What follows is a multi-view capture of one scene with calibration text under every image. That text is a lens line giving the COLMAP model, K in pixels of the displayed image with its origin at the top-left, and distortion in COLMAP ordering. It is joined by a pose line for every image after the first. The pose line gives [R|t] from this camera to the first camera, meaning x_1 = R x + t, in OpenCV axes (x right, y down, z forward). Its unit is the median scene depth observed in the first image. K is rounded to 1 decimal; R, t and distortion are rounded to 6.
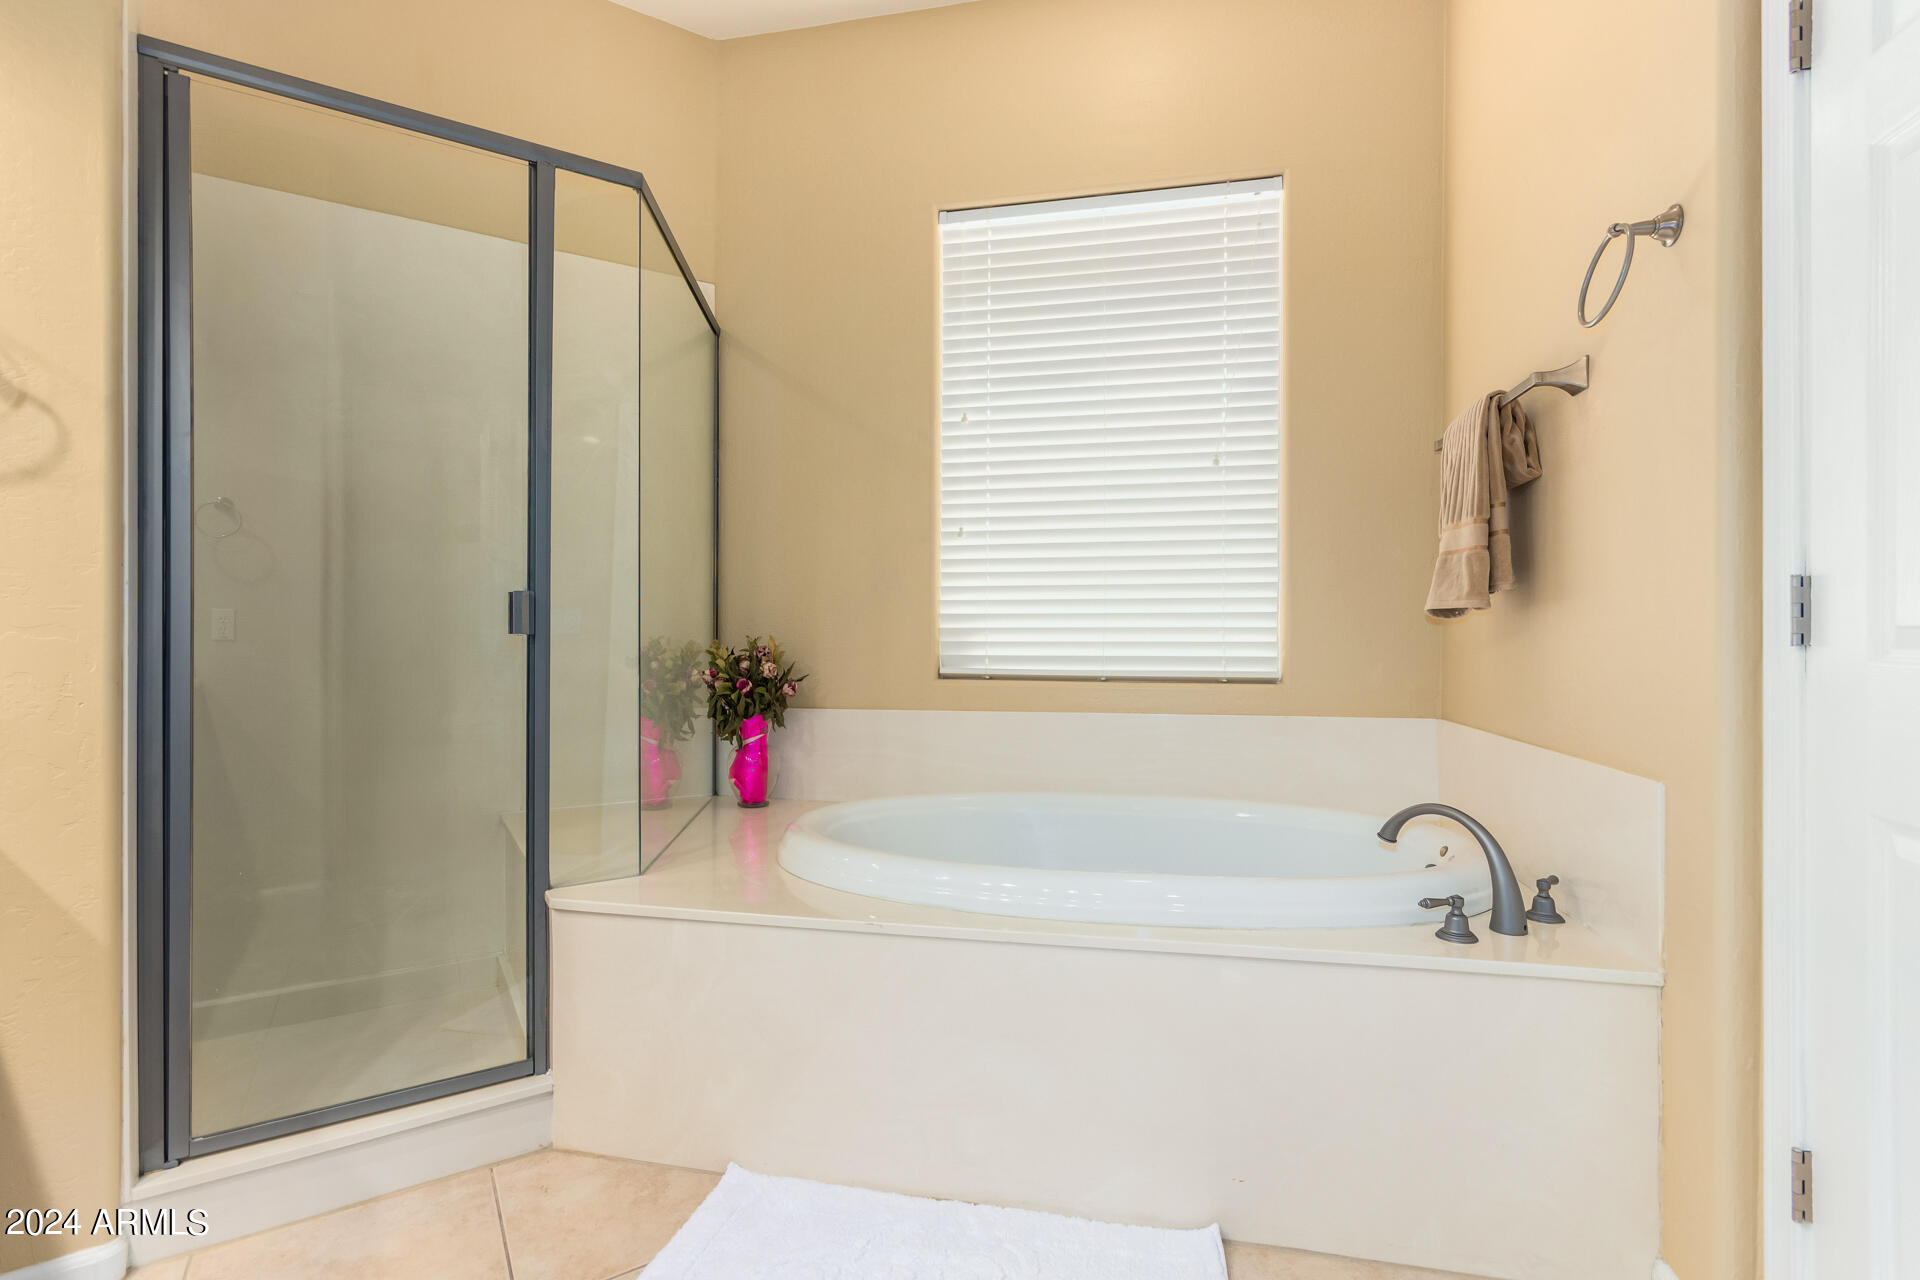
lens RADIAL K [[893.6, 0, 973.2], [0, 893.6, 629.7], [0, 0, 1]] dist [0.007607, -0.000175]
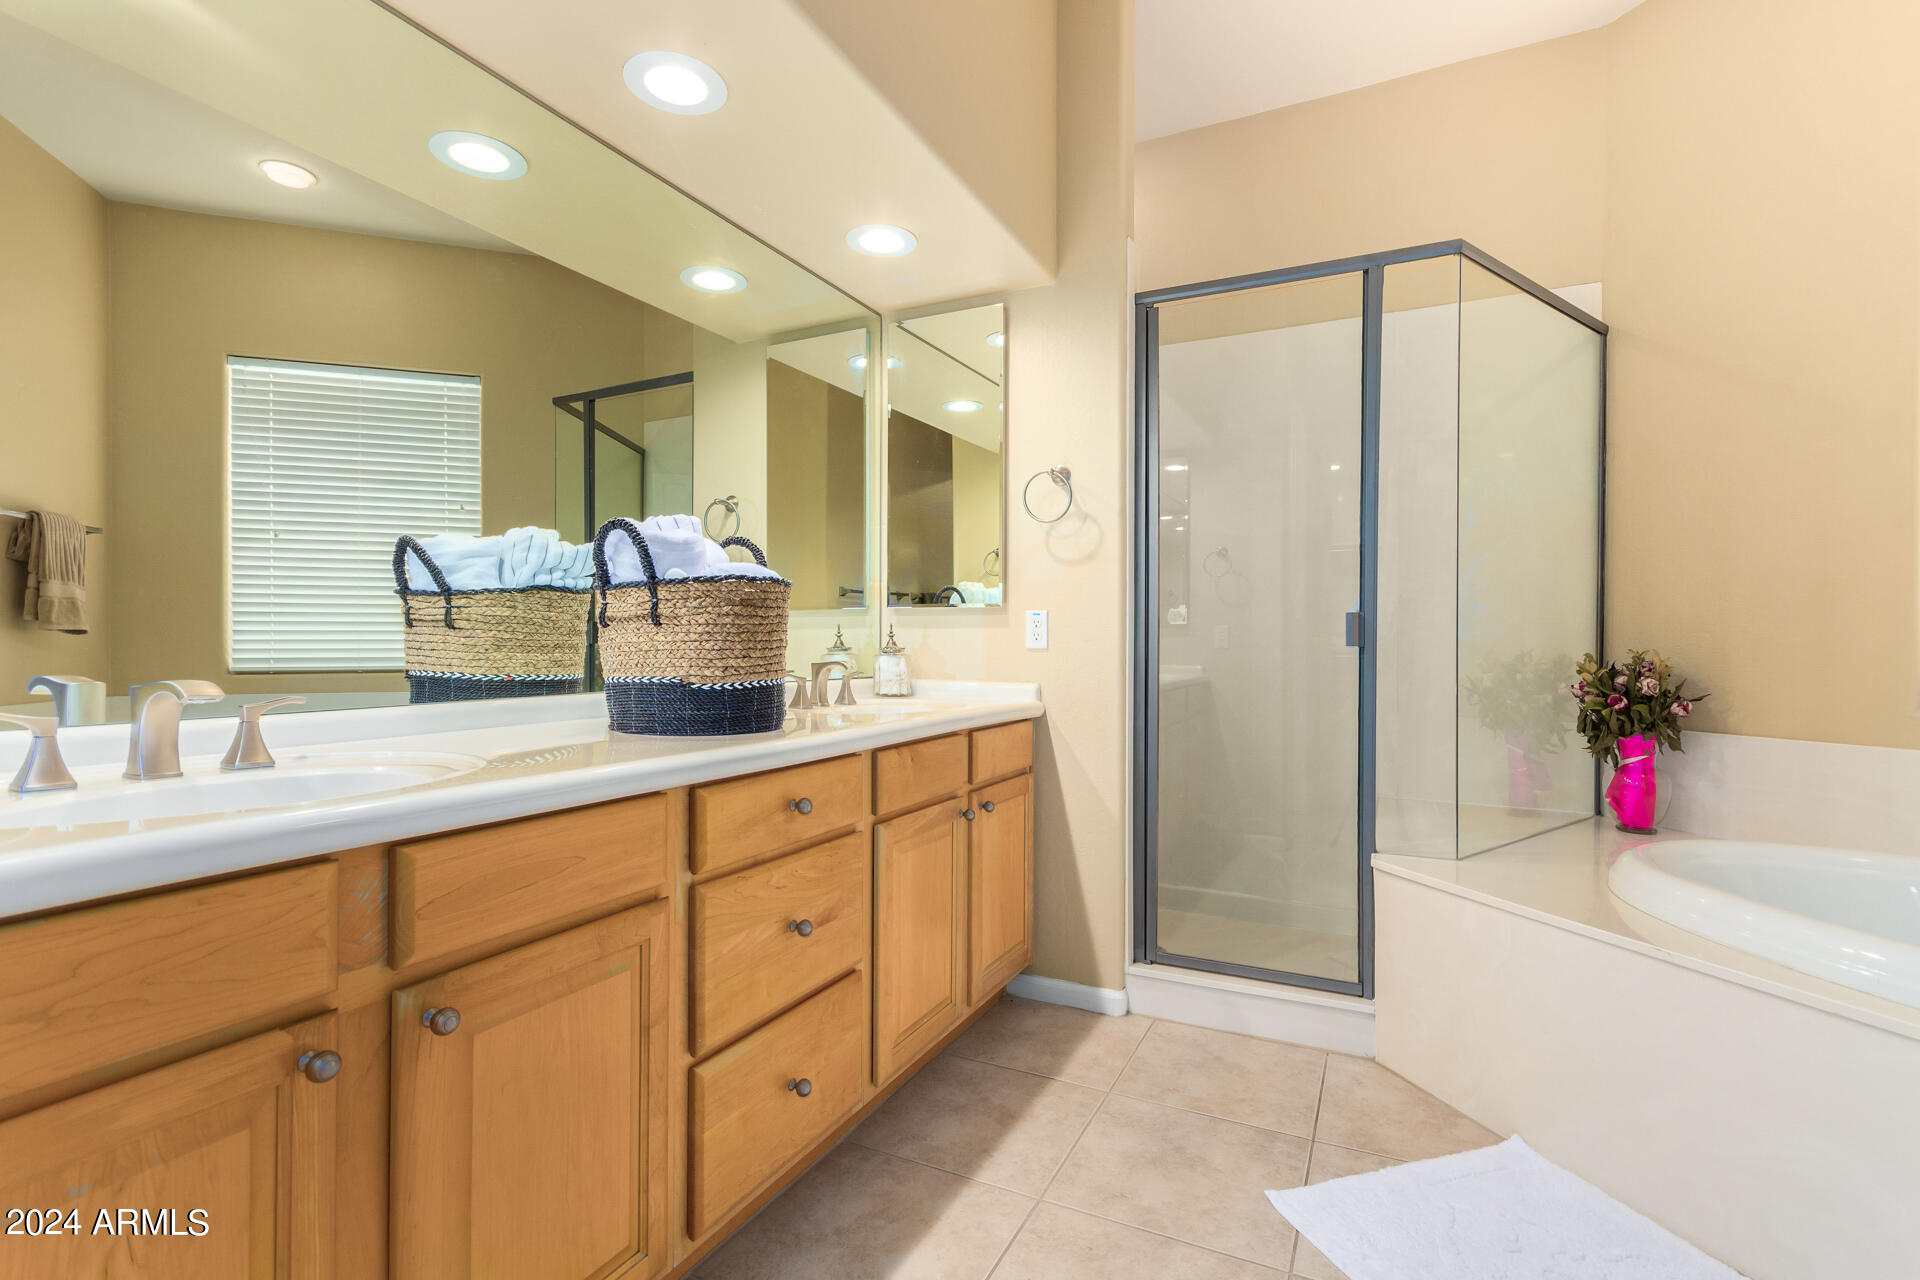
lens RADIAL K [[893.6, 0, 973.2], [0, 893.6, 629.7], [0, 0, 1]] dist [0.007607, -0.000175]
pose [[0.526052, -0.009586, -0.850398, 0.194685], [-0.001684, 0.999923, -0.012313, -0.001049], [0.850451, 0.007910, 0.525995, -0.083649]]
